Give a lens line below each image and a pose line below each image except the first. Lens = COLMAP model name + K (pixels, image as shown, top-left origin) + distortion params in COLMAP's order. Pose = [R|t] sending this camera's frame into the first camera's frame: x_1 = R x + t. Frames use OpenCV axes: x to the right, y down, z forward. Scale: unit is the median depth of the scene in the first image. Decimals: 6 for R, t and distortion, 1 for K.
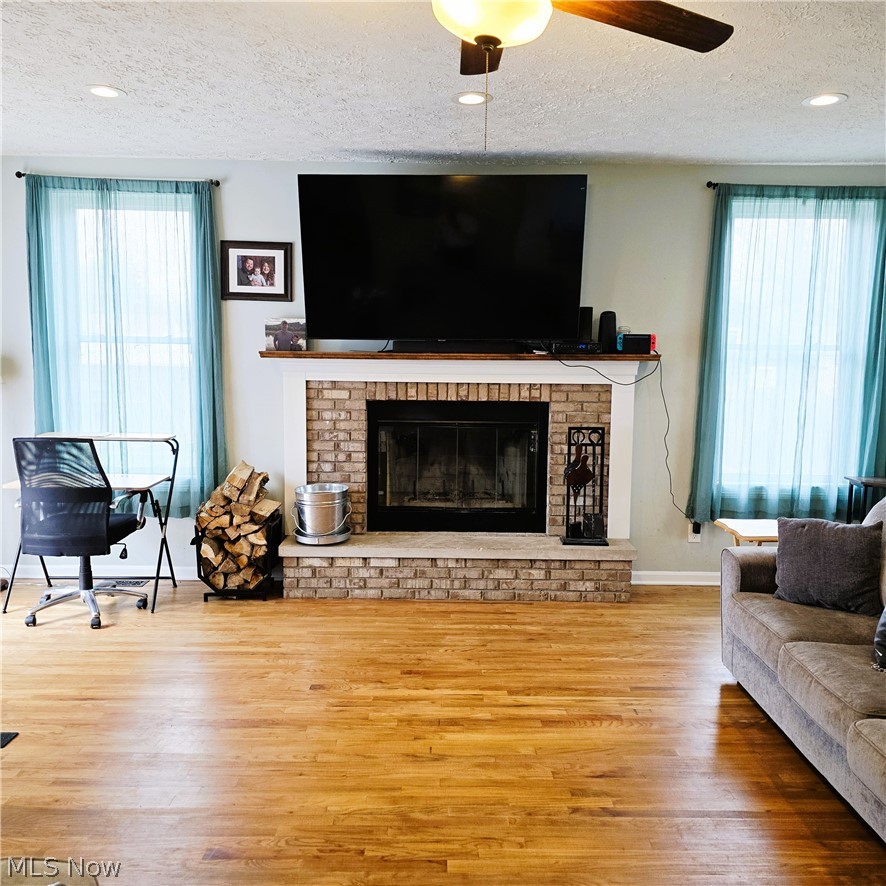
lens RADIAL K [[793.1, 0, 441.2], [0, 793.1, 446.1], [0, 0, 1]] dist [0.007102, -0.008447]
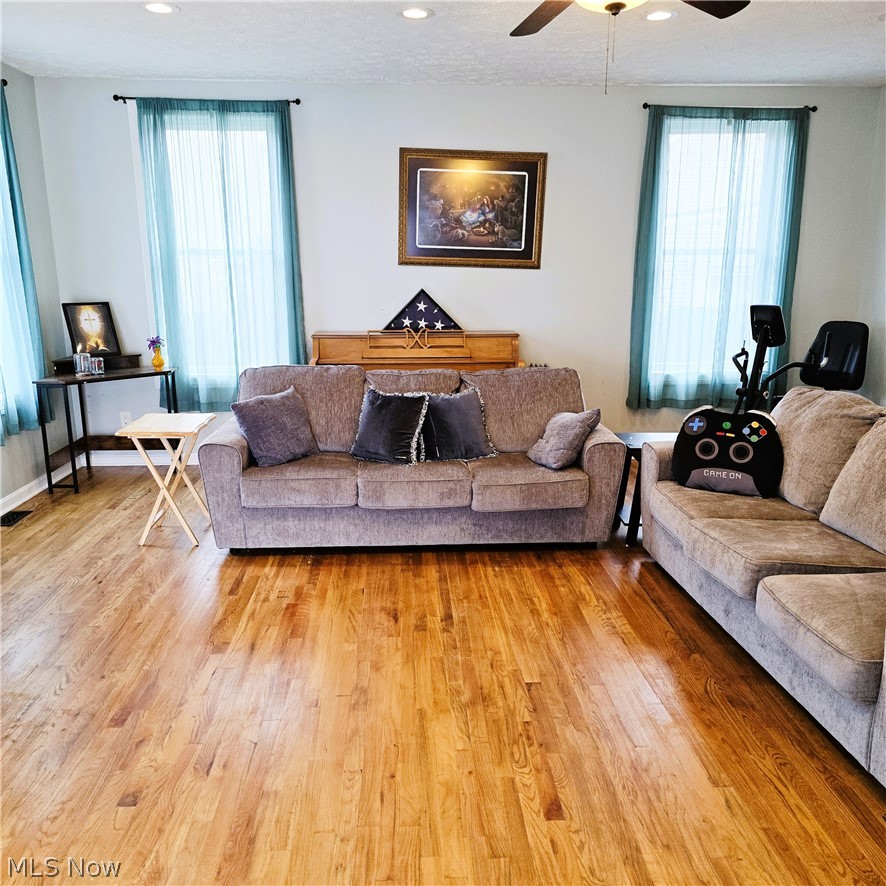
lens RADIAL K [[793.1, 0, 441.6], [0, 793.1, 442.5], [0, 0, 1]] dist [0.007102, -0.008447]
pose [[-0.034792, -0.238538, 0.970510, -0.898820], [0.125290, 0.962395, 0.241035, -0.120141], [-0.991510, 0.129981, -0.003597, 0.896868]]
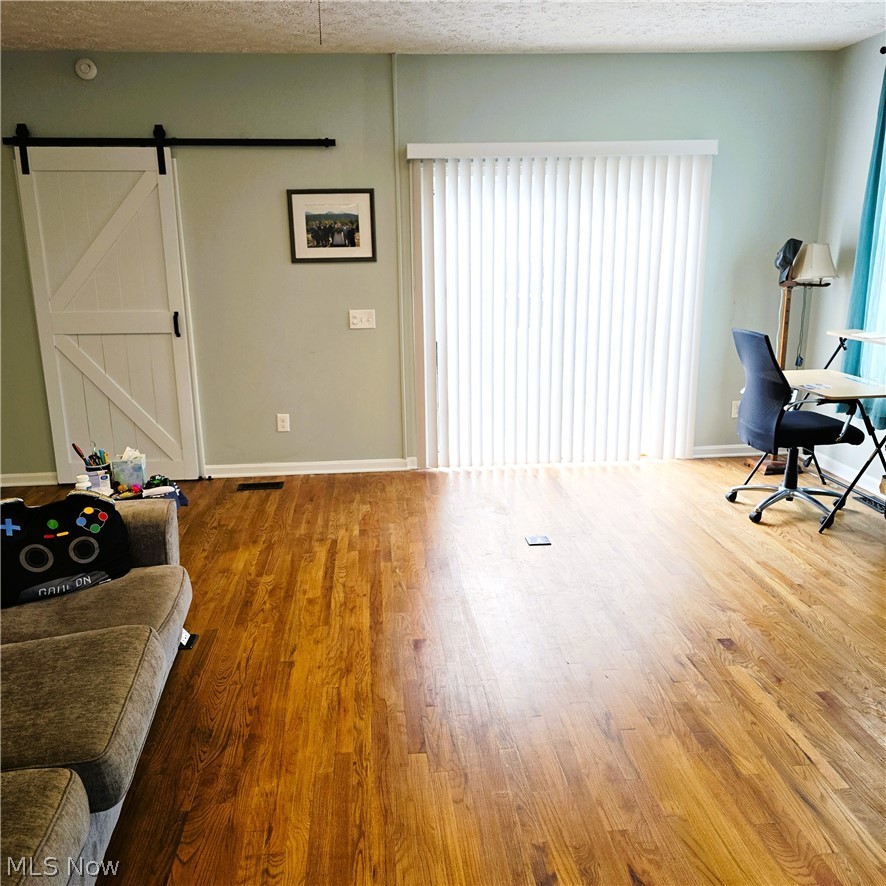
lens RADIAL K [[793.1, 0, 442.6], [0, 793.1, 443.2], [0, 0, 1]] dist [0.007102, -0.008447]
pose [[0.079115, 0.227335, -0.970597, 0.766076], [-0.102338, 0.970357, 0.218937, -0.084556], [0.991599, 0.082008, 0.100035, 0.730794]]
